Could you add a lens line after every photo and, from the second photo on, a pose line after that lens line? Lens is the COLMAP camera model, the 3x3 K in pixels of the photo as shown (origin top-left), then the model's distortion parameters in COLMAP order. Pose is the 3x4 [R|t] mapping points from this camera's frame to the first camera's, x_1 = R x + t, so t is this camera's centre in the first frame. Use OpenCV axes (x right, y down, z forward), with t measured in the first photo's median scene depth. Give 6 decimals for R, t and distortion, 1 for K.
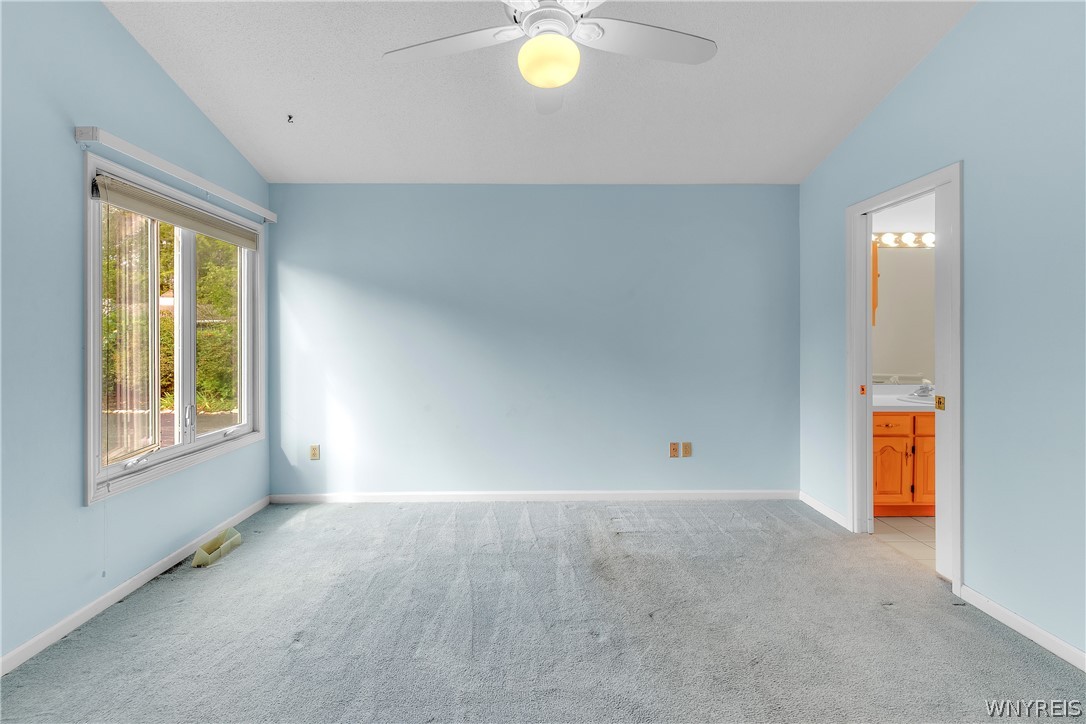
lens RADIAL K [[509.8, 0, 539.8], [0, 509.8, 336.9], [0, 0, 1]] dist [0.002838, 0.000037]
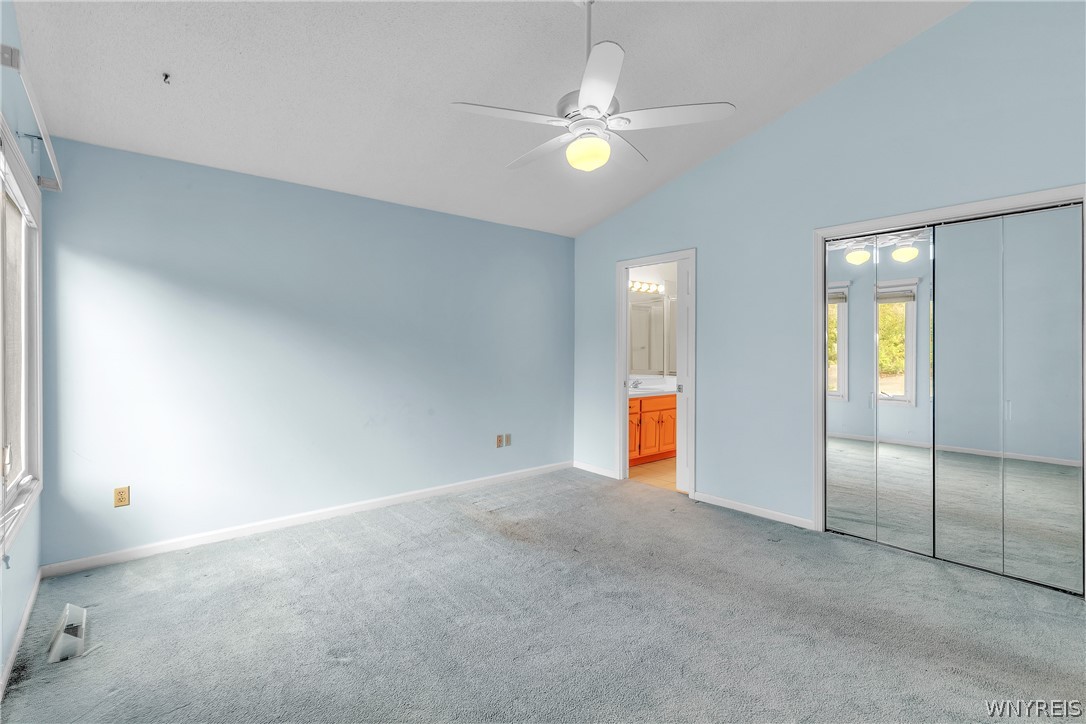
lens RADIAL K [[509.4, 0, 539.2], [0, 509.4, 348.4], [0, 0, 1]] dist [0.001496, -0.000225]
pose [[0.771746, 0.002967, 0.635925, -0.519131], [-0.003313, 0.999994, -0.000645, 0.000220], [-0.635923, -0.001609, 0.771751, -0.000344]]
